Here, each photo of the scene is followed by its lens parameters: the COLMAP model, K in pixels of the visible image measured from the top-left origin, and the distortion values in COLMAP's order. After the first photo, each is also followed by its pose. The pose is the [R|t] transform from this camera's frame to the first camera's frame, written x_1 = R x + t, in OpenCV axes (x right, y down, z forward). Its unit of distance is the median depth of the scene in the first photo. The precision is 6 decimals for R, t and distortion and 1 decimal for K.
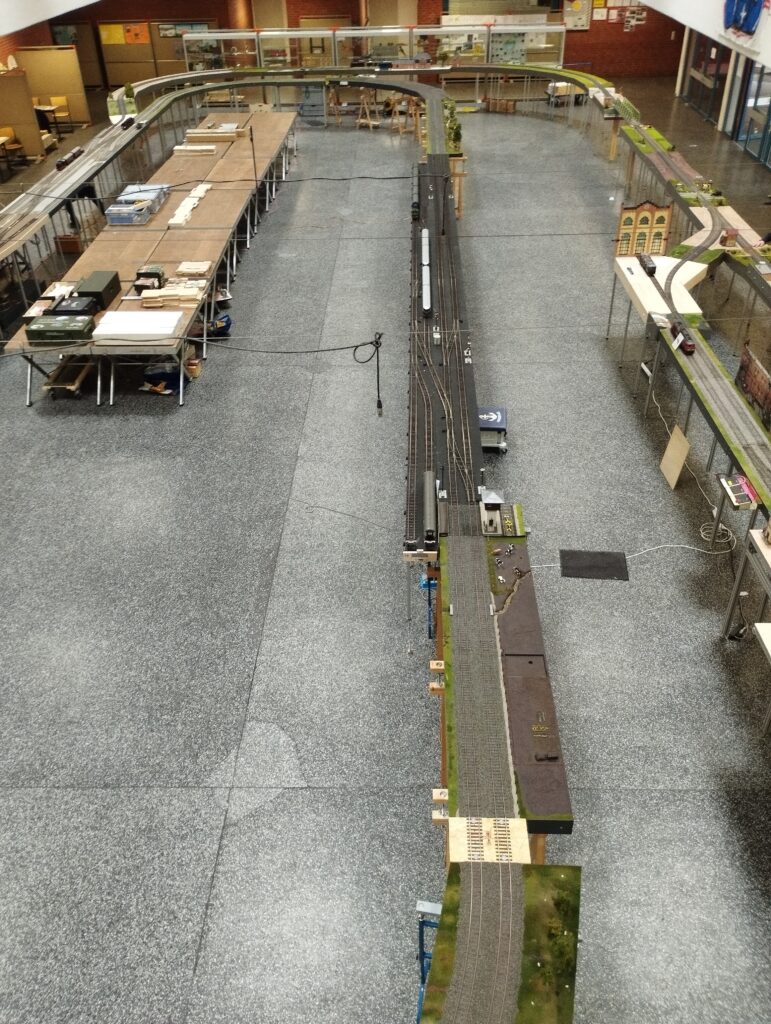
lens RADIAL K [[867.6, 0, 391.9], [0, 867.6, 512.6], [0, 0, 1]] dist [0.081836, -0.076724]
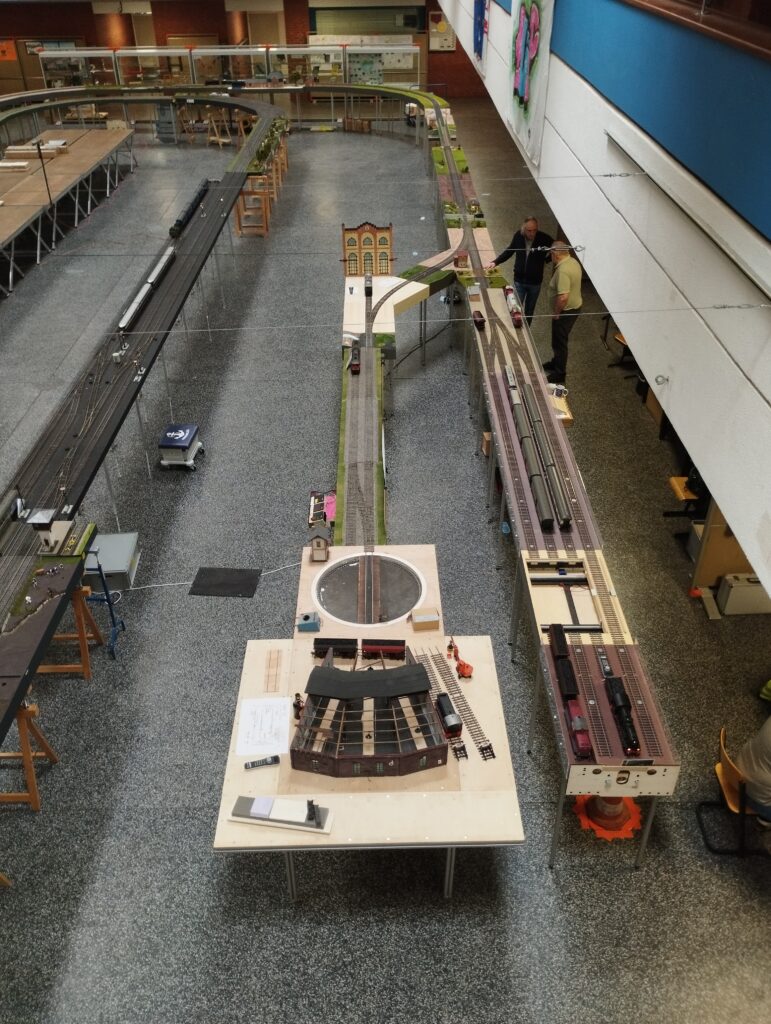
lens RADIAL K [[867.6, 0, 390.3], [0, 867.6, 515.4], [0, 0, 1]] dist [0.081836, -0.076724]
pose [[0.999795, -0.005286, 0.019543, 0.147142], [0.005538, 0.999902, -0.012868, -0.001239], [-0.019473, 0.012974, 0.999726, -0.003154]]
